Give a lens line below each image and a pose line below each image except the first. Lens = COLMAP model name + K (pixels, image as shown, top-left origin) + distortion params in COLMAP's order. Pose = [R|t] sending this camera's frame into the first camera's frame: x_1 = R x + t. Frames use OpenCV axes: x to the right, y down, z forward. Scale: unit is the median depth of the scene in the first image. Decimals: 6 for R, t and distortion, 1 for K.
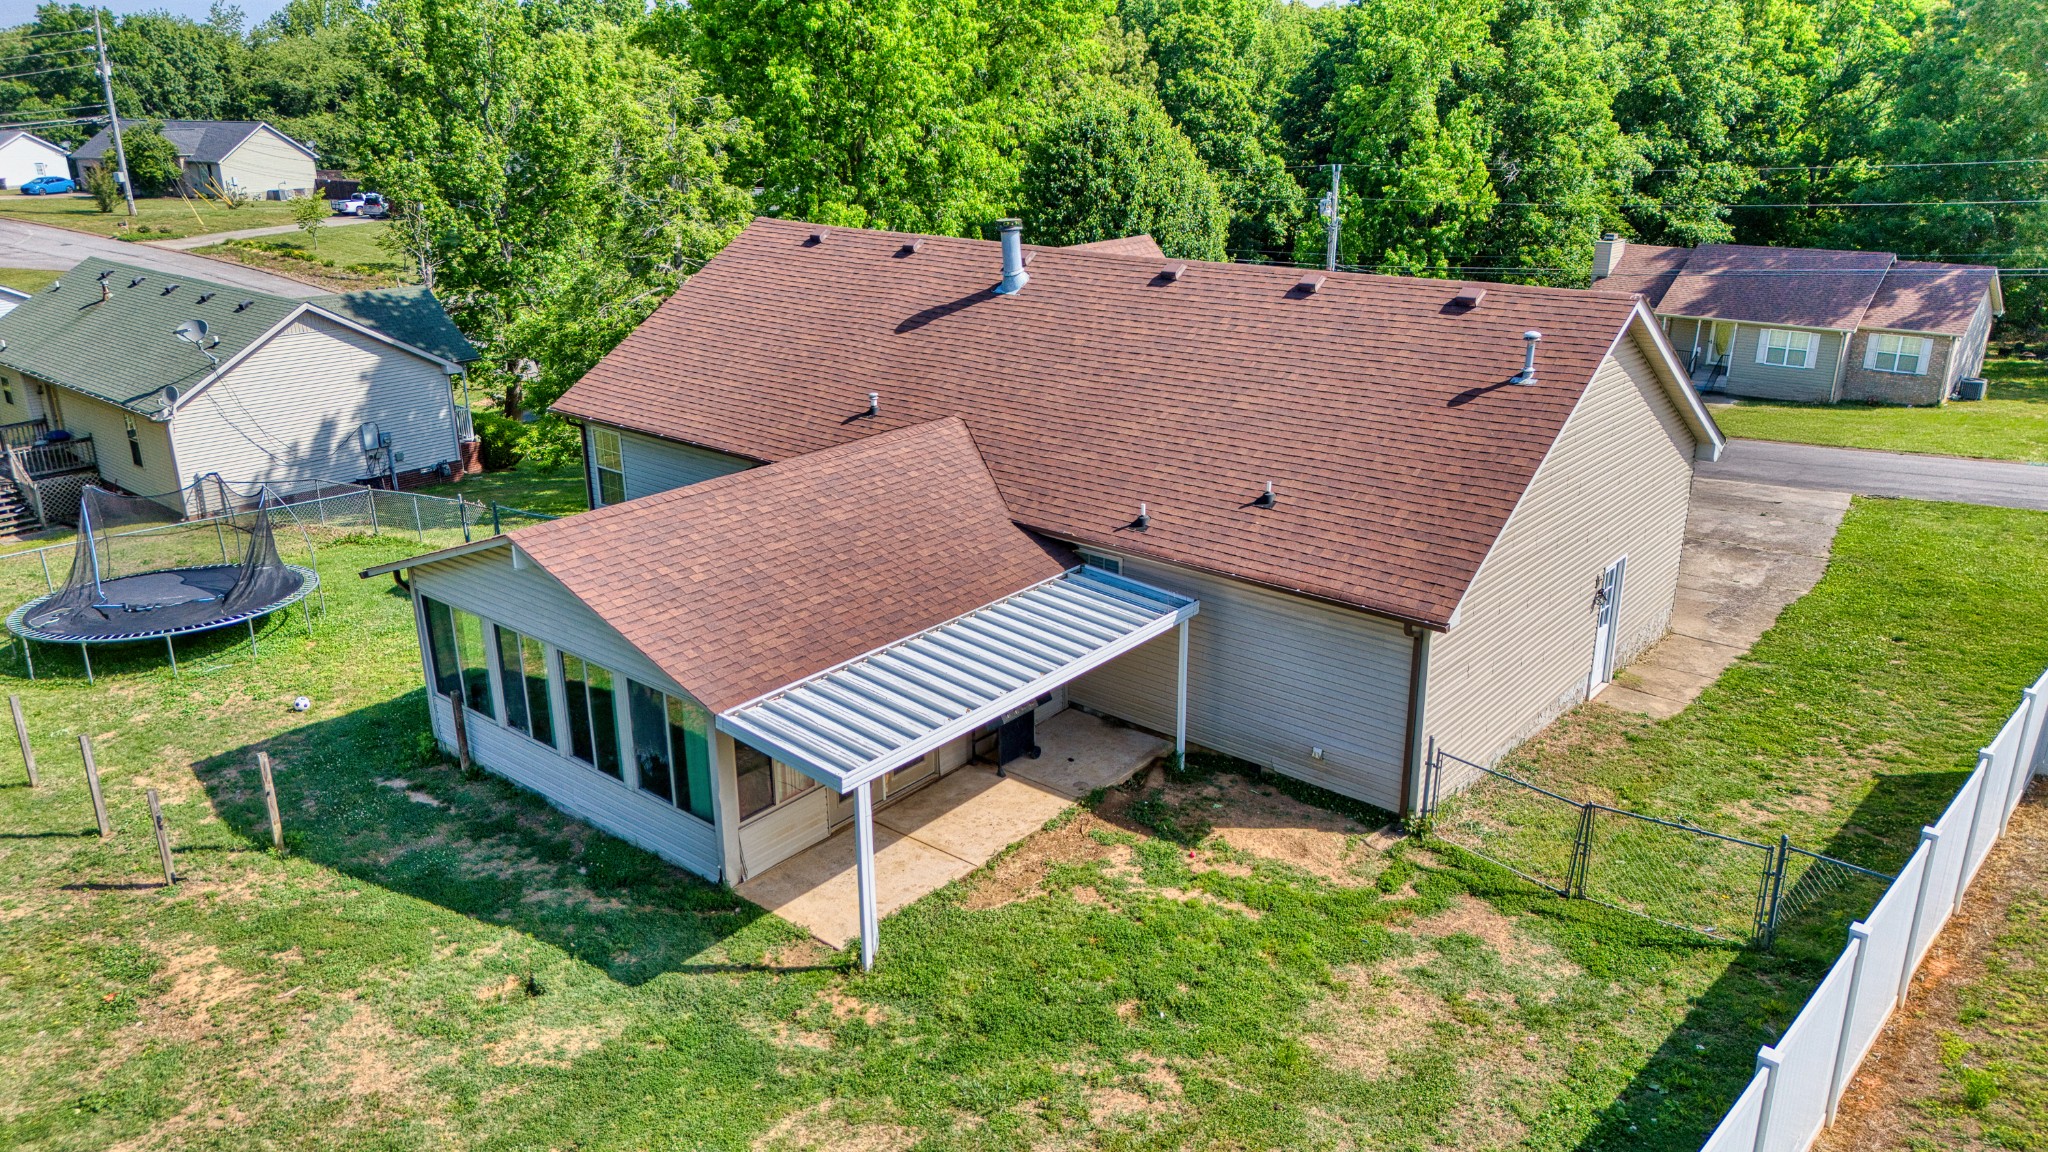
lens RADIAL K [[1457.5, 0, 1024.0], [0, 1457.5, 576.0], [0, 0, 1]] dist [0.116906, -0.113217]
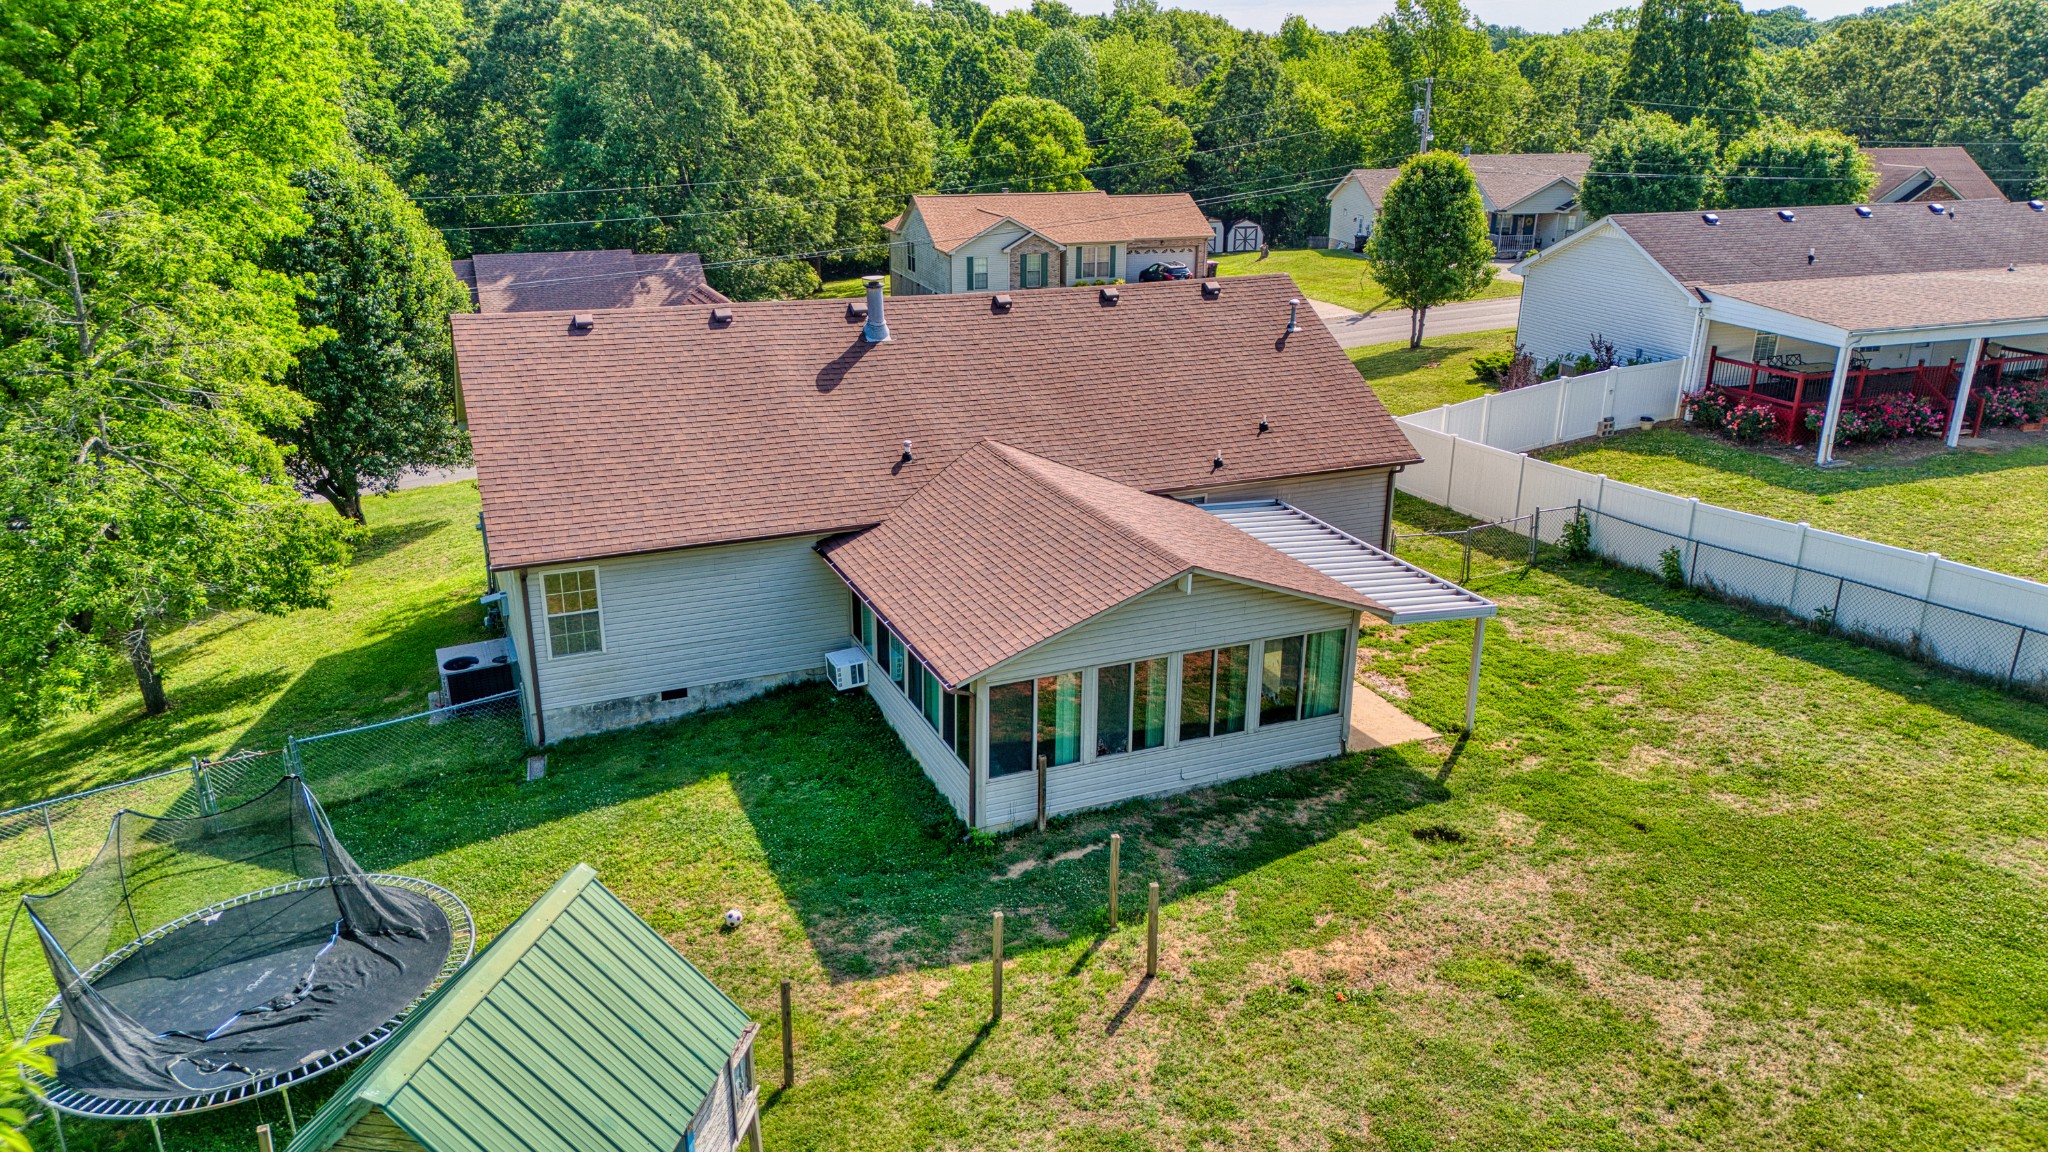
lens RADIAL K [[1457.5, 0, 1024.0], [0, 1457.5, 576.0], [0, 0, 1]] dist [0.116906, -0.113217]
pose [[0.436059, -0.284718, 0.853691, -1.382717], [0.286148, 0.943266, 0.168430, -0.249994], [-0.853212, 0.170836, 0.492791, 0.516667]]
